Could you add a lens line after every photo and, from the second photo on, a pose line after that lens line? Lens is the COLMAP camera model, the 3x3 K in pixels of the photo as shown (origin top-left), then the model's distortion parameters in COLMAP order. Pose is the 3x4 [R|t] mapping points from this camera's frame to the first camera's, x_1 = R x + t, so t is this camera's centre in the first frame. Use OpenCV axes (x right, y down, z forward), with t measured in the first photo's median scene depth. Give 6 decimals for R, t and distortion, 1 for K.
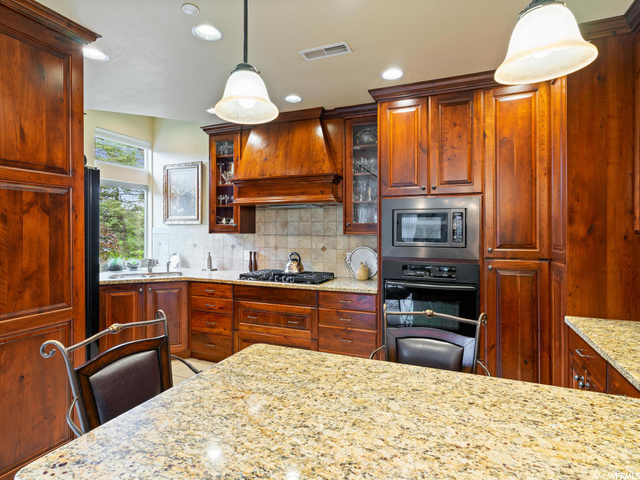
lens RADIAL K [[349.3, 0, 318.2], [0, 349.3, 230.1], [0, 0, 1]] dist [0.000564, 0.001537]
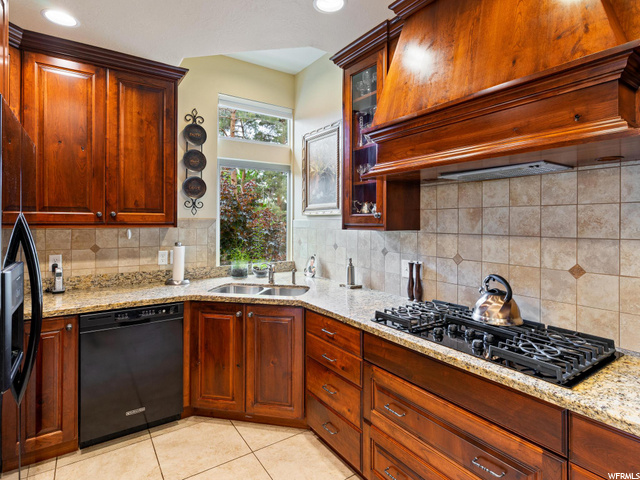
lens RADIAL K [[349.3, 0, 320.5], [0, 349.3, 221.2], [0, 0, 1]] dist [0.000564, 0.001537]
pose [[0.842262, 0.000032, -0.539068, -0.017823], [-0.002208, 0.999992, -0.003391, -0.002885], [0.539063, 0.004046, 0.842255, 0.520765]]
